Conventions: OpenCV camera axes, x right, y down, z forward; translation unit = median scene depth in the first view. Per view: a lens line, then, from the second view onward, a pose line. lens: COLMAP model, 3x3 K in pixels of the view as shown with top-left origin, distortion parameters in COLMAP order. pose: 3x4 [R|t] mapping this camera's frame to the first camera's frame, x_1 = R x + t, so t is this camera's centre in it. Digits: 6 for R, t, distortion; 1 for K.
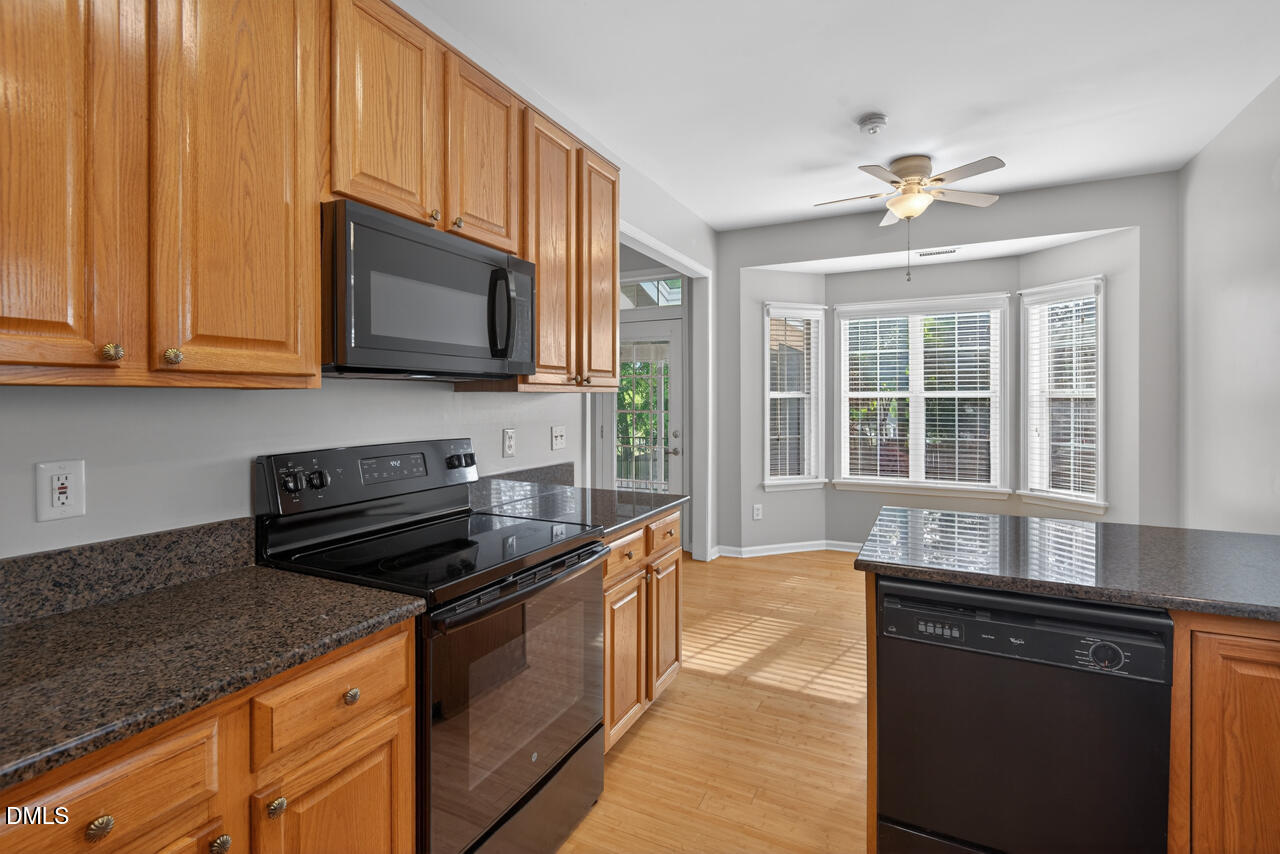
lens RADIAL K [[593.2, 0, 633.6], [0, 593.2, 399.8], [0, 0, 1]] dist [0.002464, -0.005198]
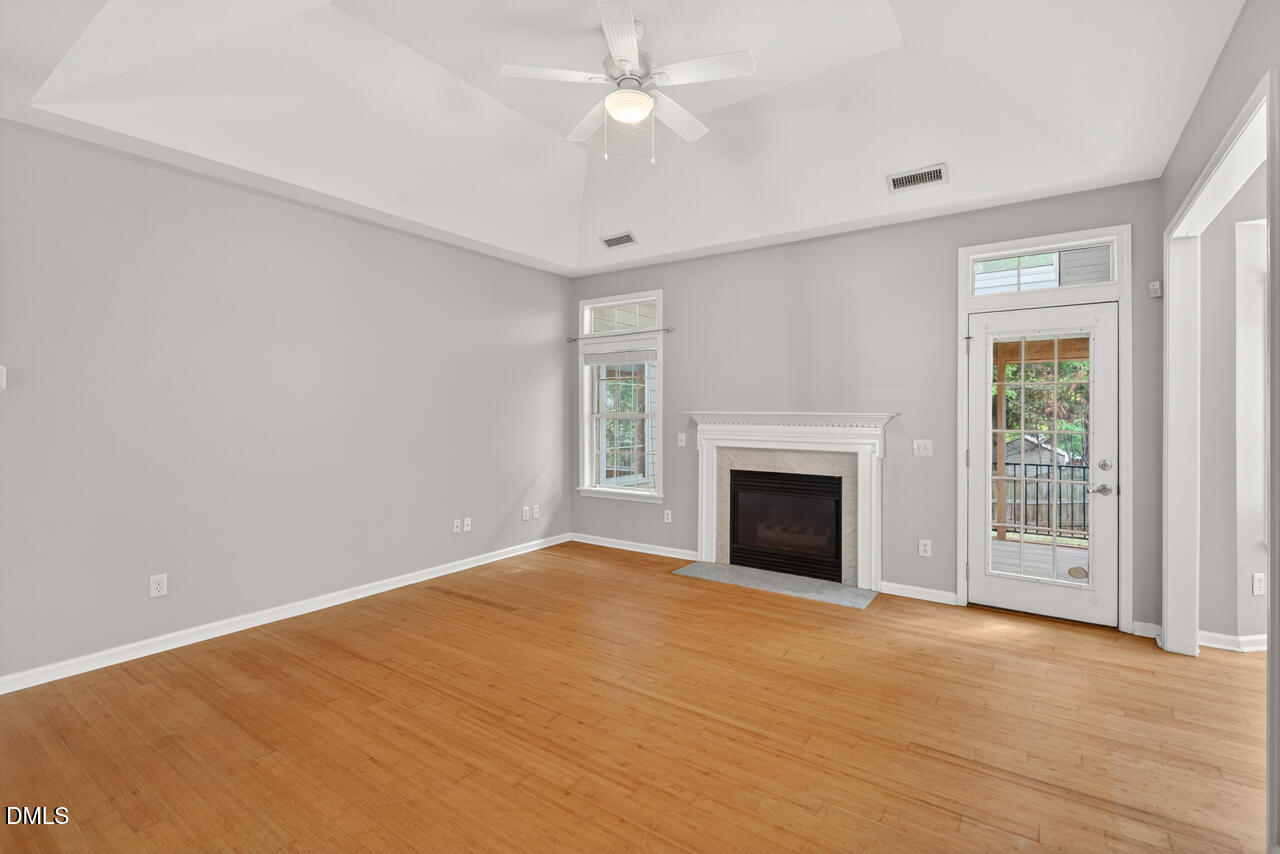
lens RADIAL K [[590.1, 0, 638.1], [0, 590.1, 409.4], [0, 0, 1]] dist [0.000238, -0.000074]
pose [[0.988505, 0.003086, -0.151155, -0.459631], [-0.002985, 0.999995, 0.000895, -0.008395], [0.151157, -0.000434, 0.988510, 0.272798]]
